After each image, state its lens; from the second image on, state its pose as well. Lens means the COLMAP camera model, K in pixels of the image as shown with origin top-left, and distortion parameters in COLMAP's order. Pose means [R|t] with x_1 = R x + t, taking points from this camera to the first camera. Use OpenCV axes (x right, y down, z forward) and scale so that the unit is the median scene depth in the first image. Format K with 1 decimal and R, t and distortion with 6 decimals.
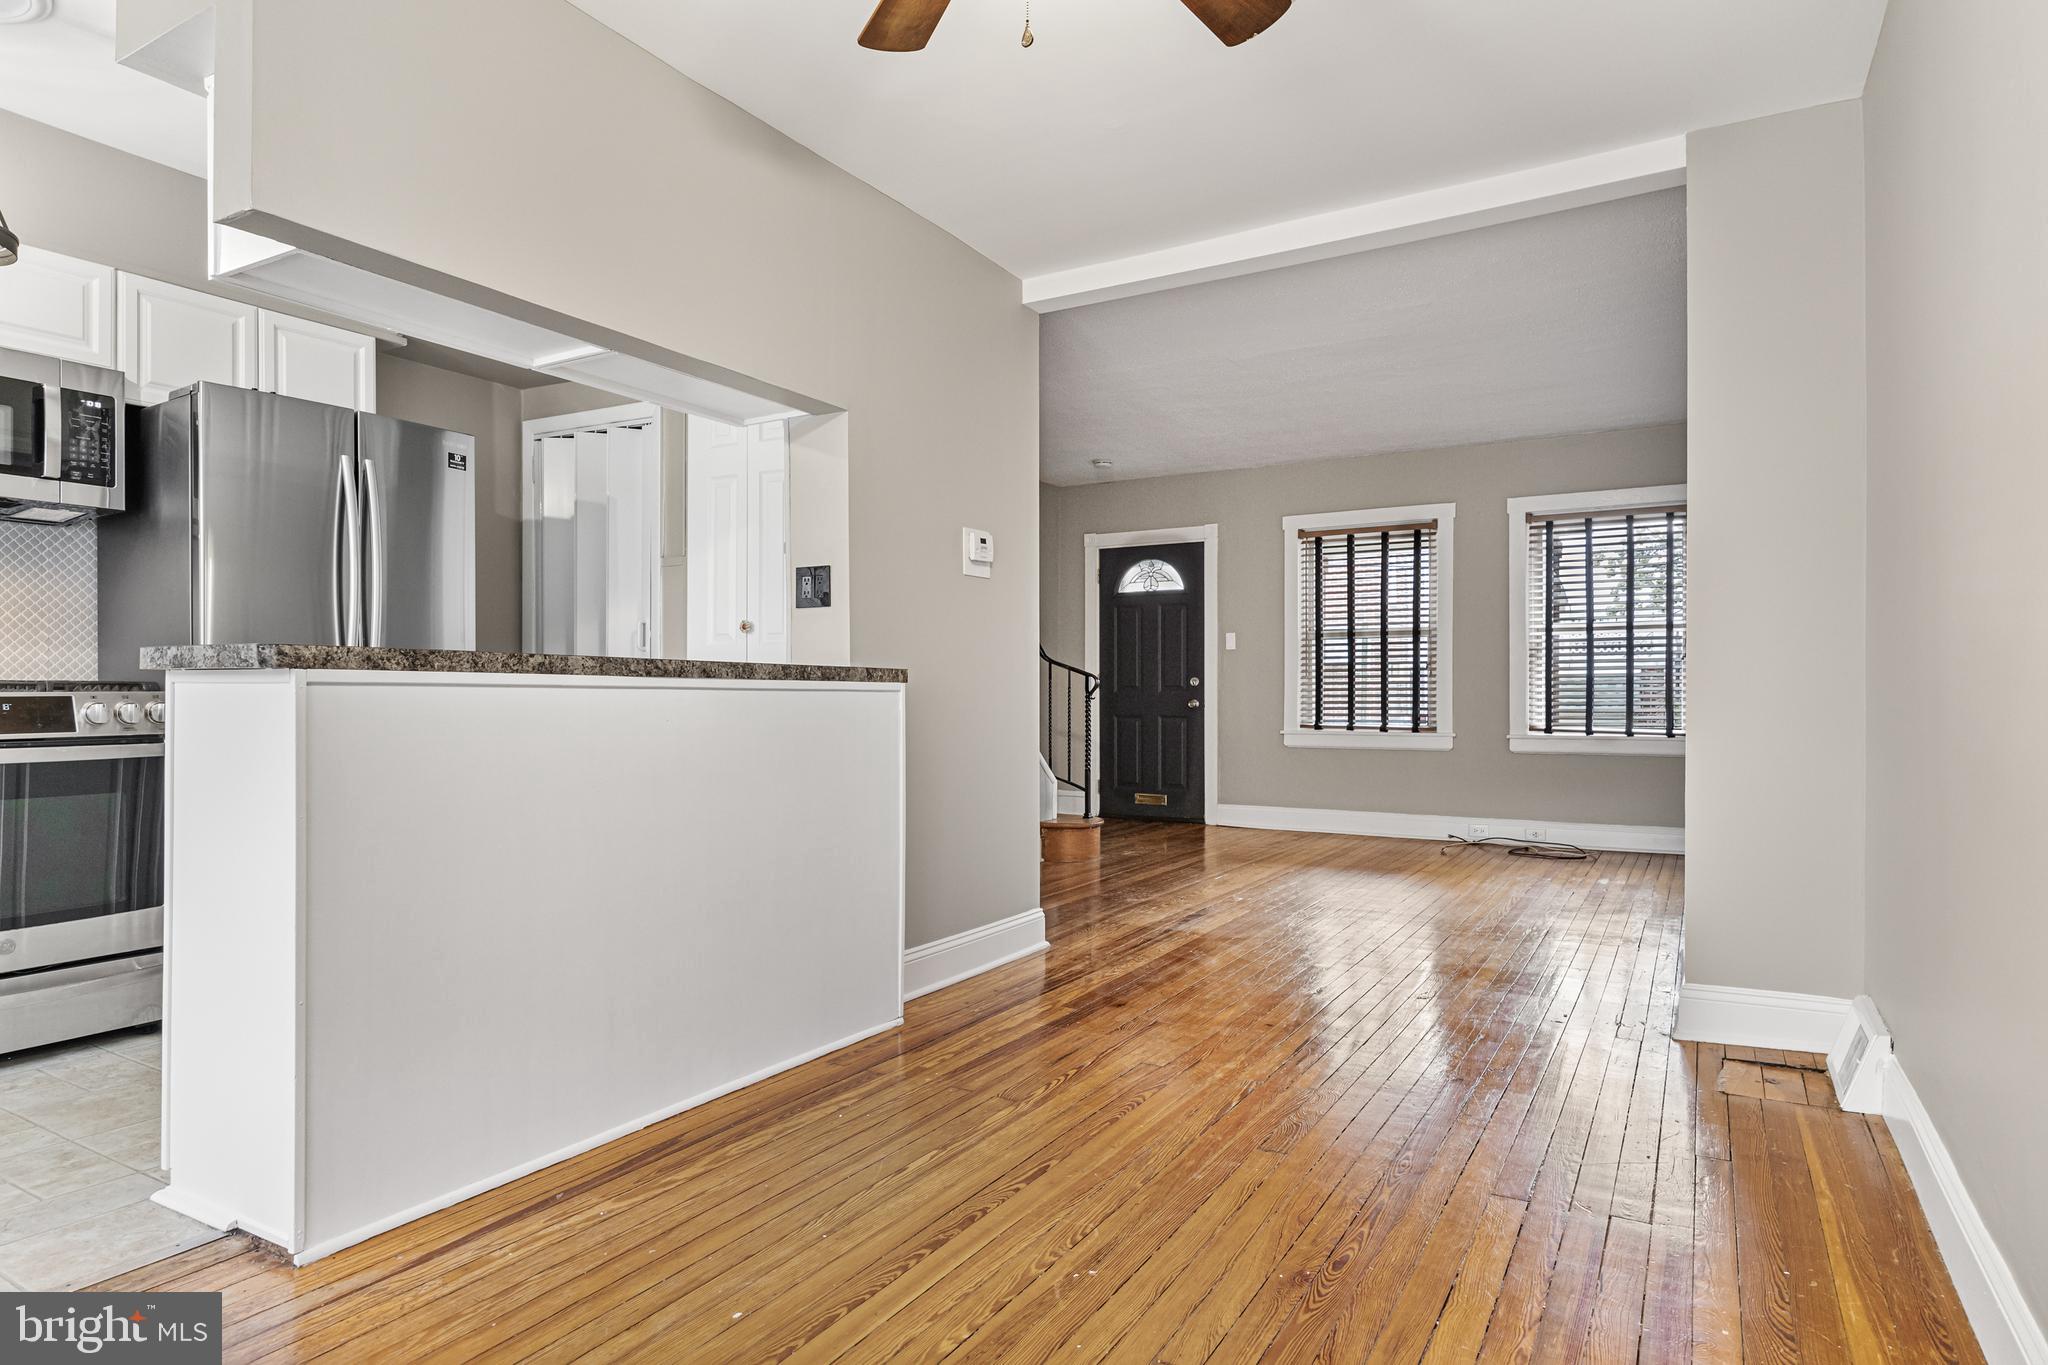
lens RADIAL K [[1158.9, 0, 1013.0], [0, 1158.9, 691.8], [0, 0, 1]] dist [-0.000042, -0.001119]
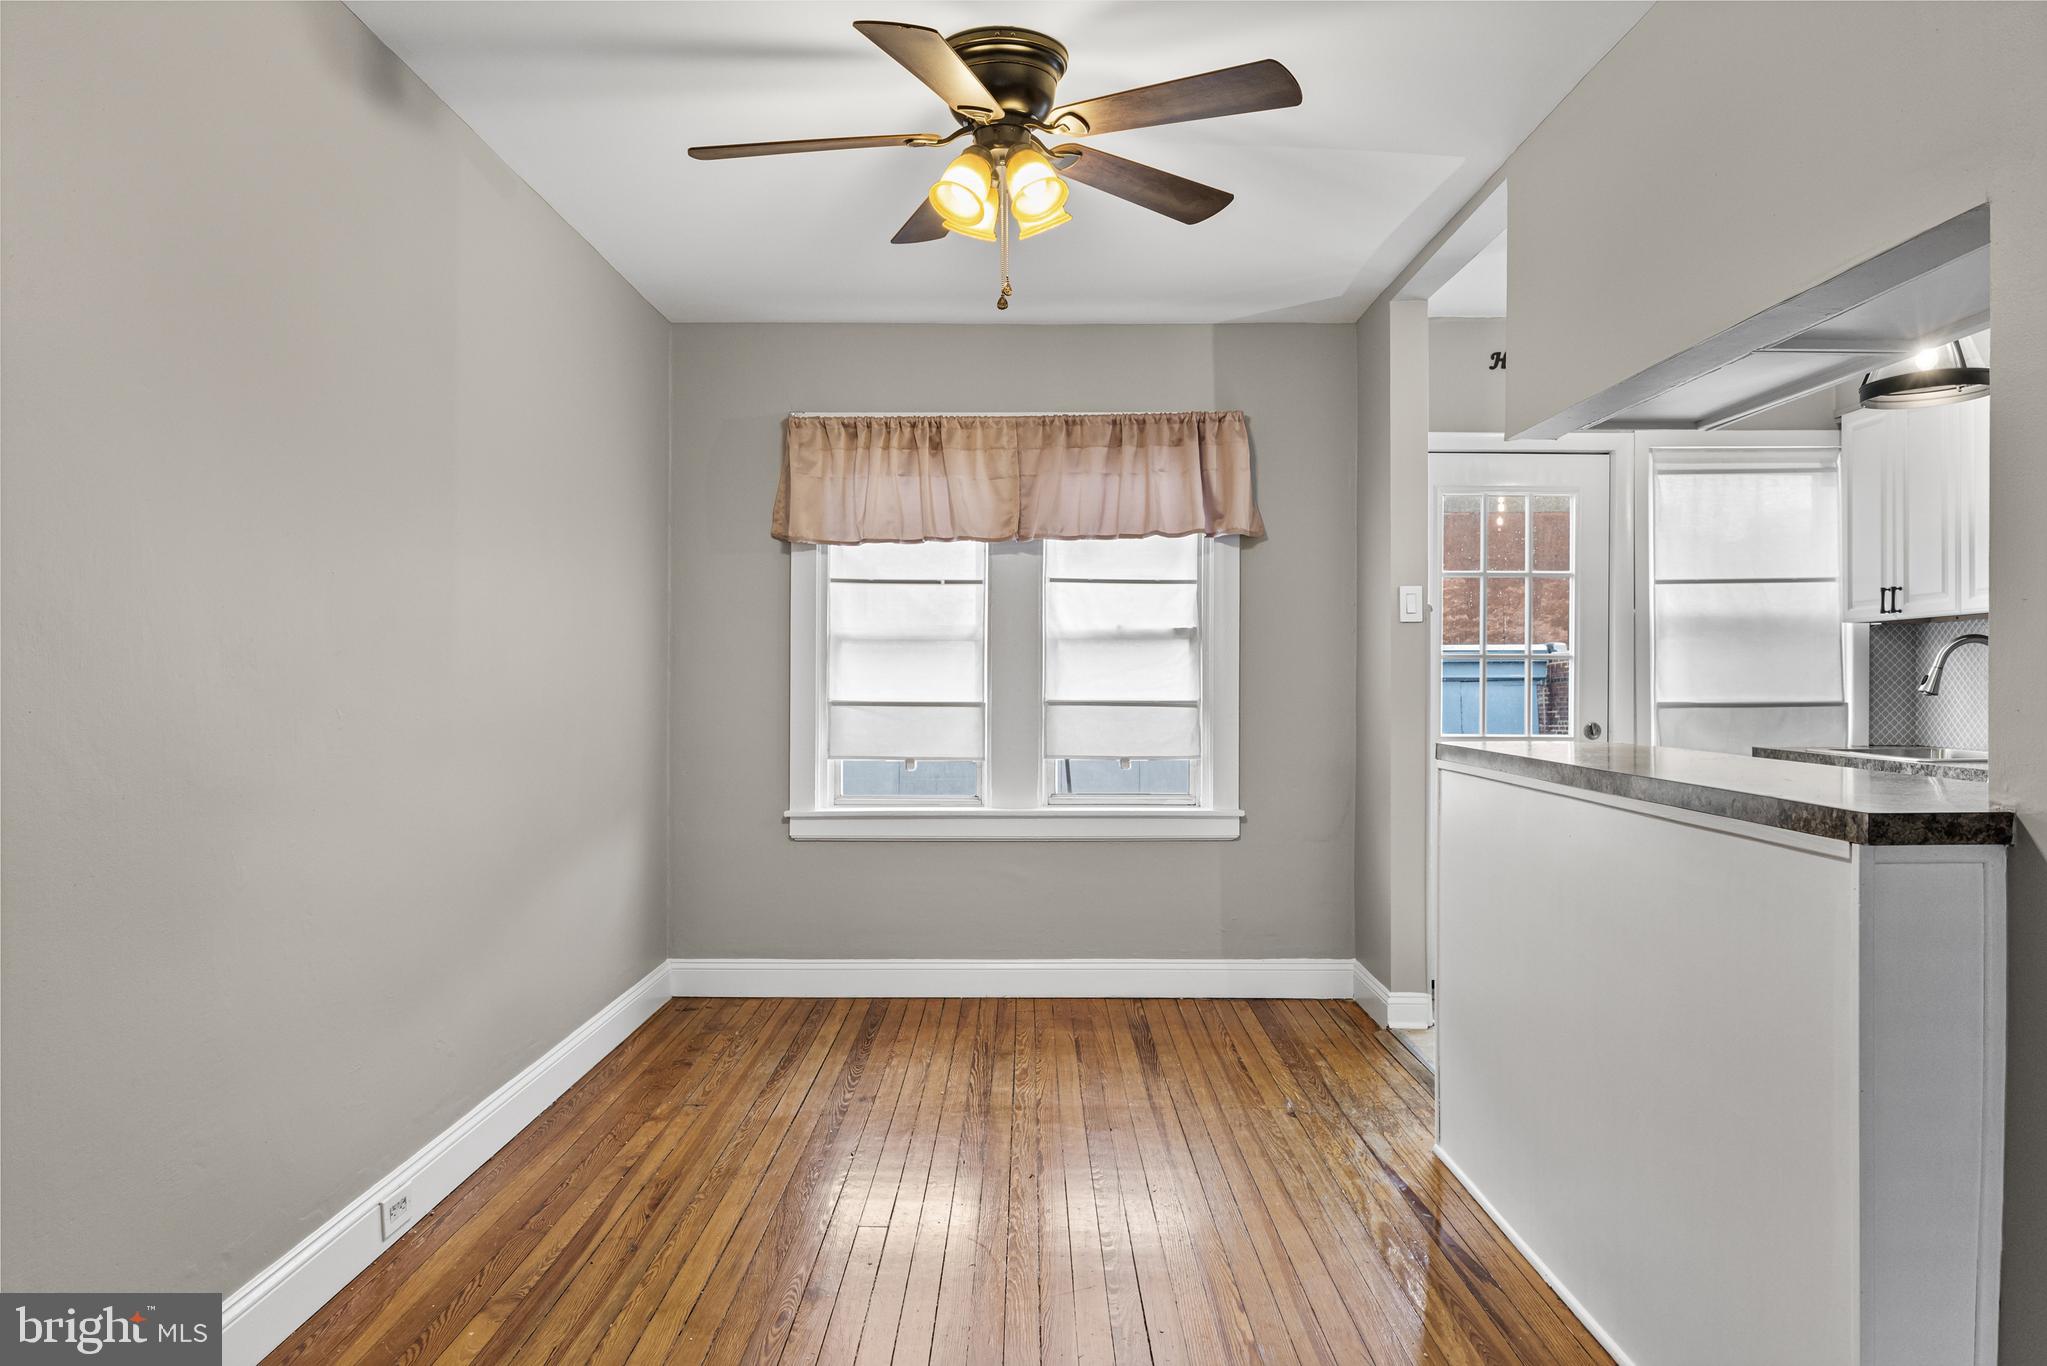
lens RADIAL K [[1330.0, 0, 1023.5], [0, 1330.0, 683.0], [0, 0, 1]] dist [0.000238, -0.000036]
pose [[-0.861044, -0.004382, -0.508512, 0.426411], [-0.001626, 0.999981, -0.005864, -0.062761], [0.508528, -0.004222, -0.861035, 1.287881]]
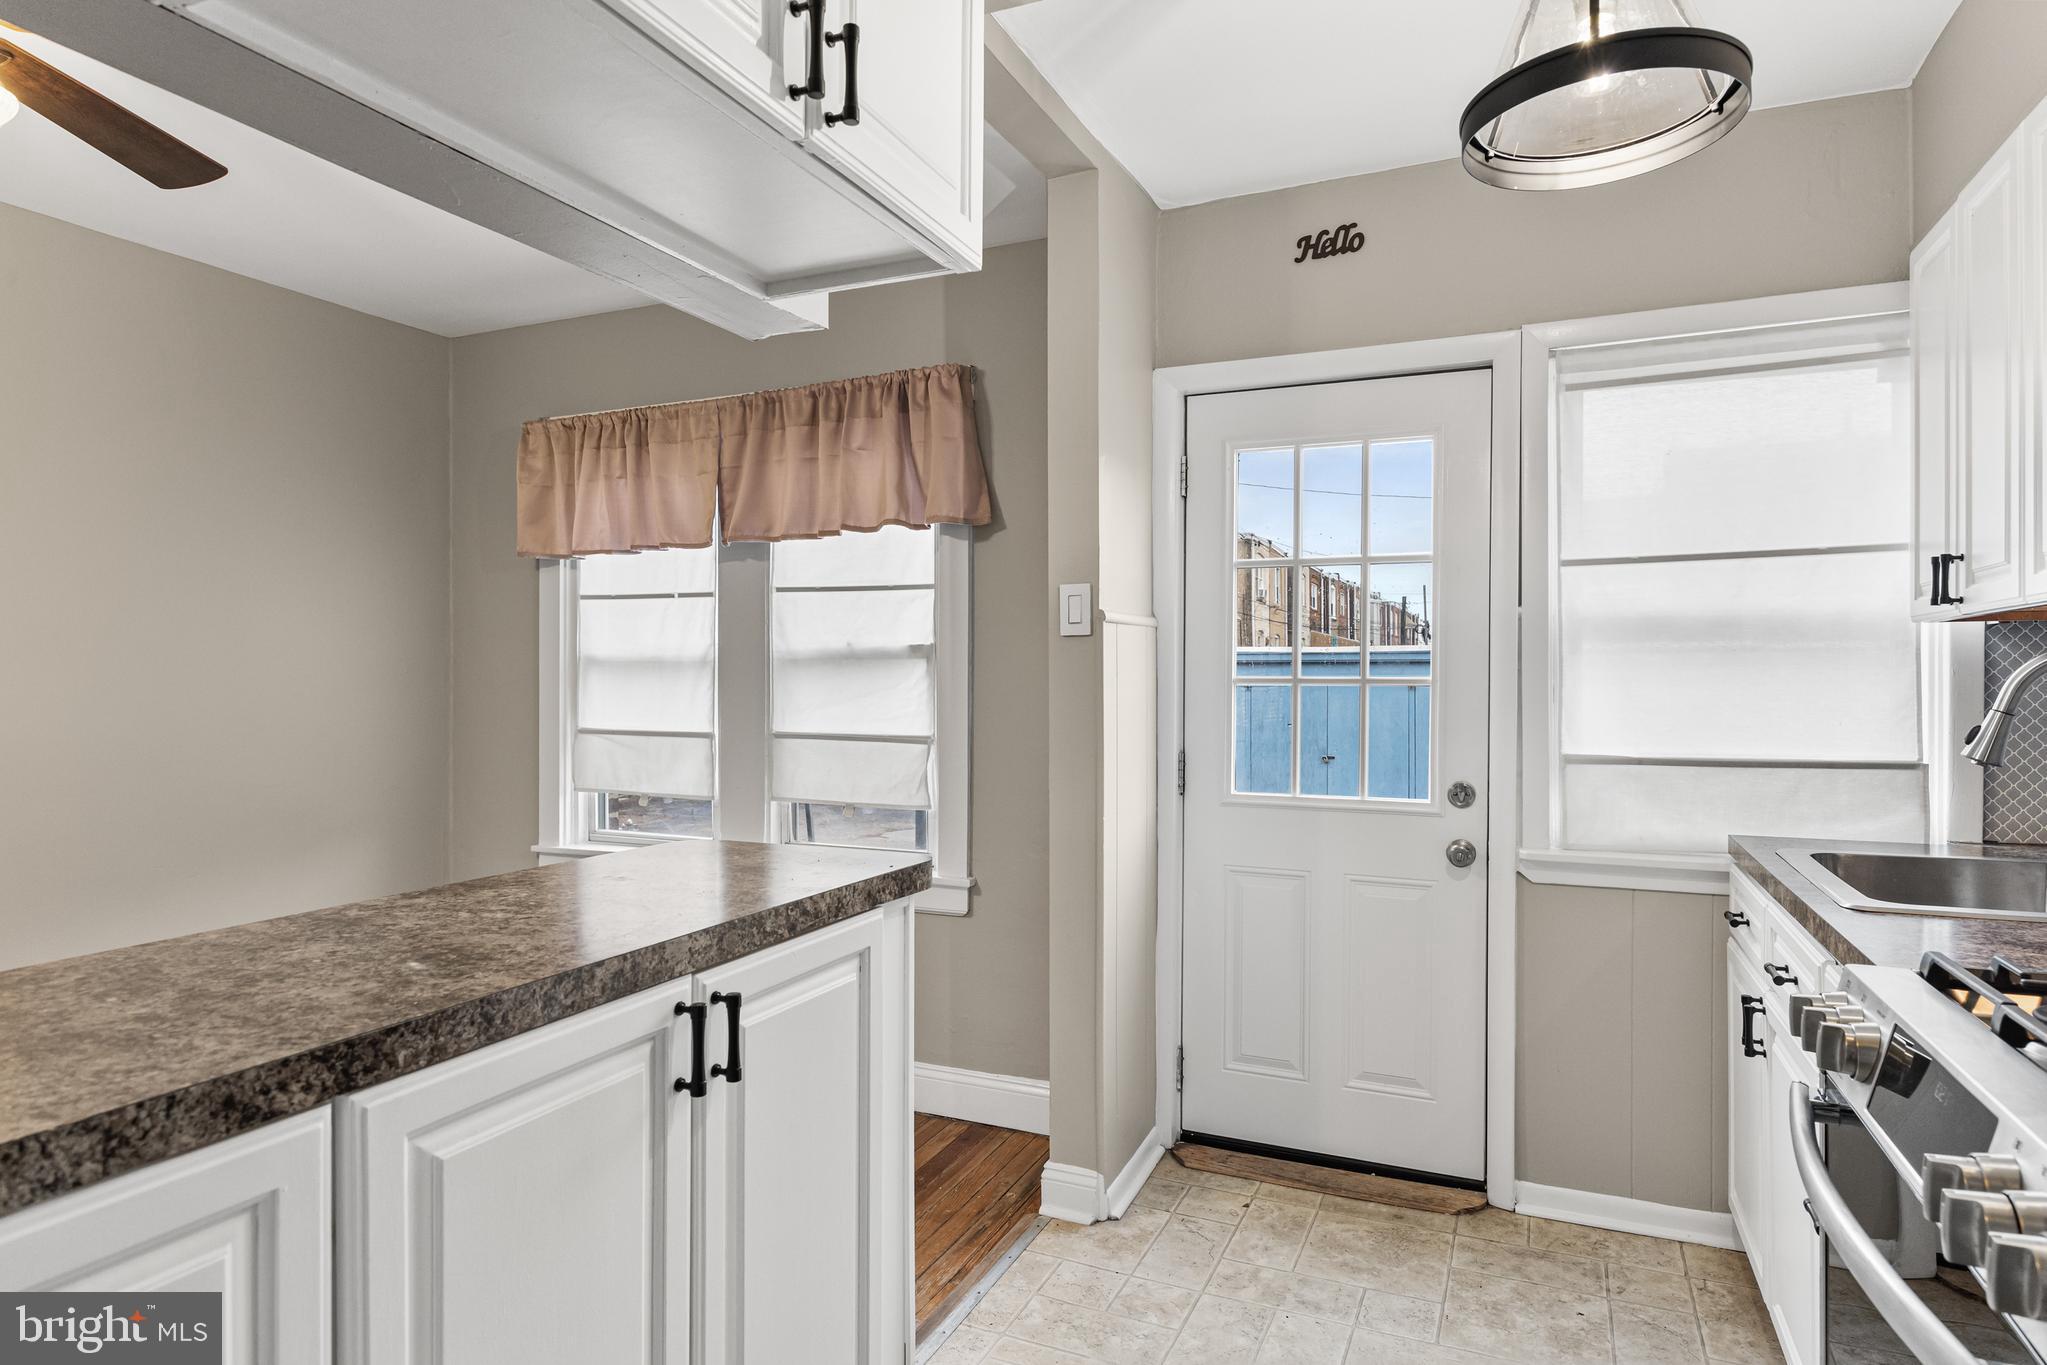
lens RADIAL K [[1162.6, 0, 1021.2], [0, 1162.6, 678.8], [0, 0, 1]] dist [0.002420, -0.000083]
pose [[-0.993801, -0.003226, -0.111125, -0.460590], [-0.002972, 0.999993, -0.002454, -0.100414], [0.111132, -0.002108, -0.993803, 1.139382]]
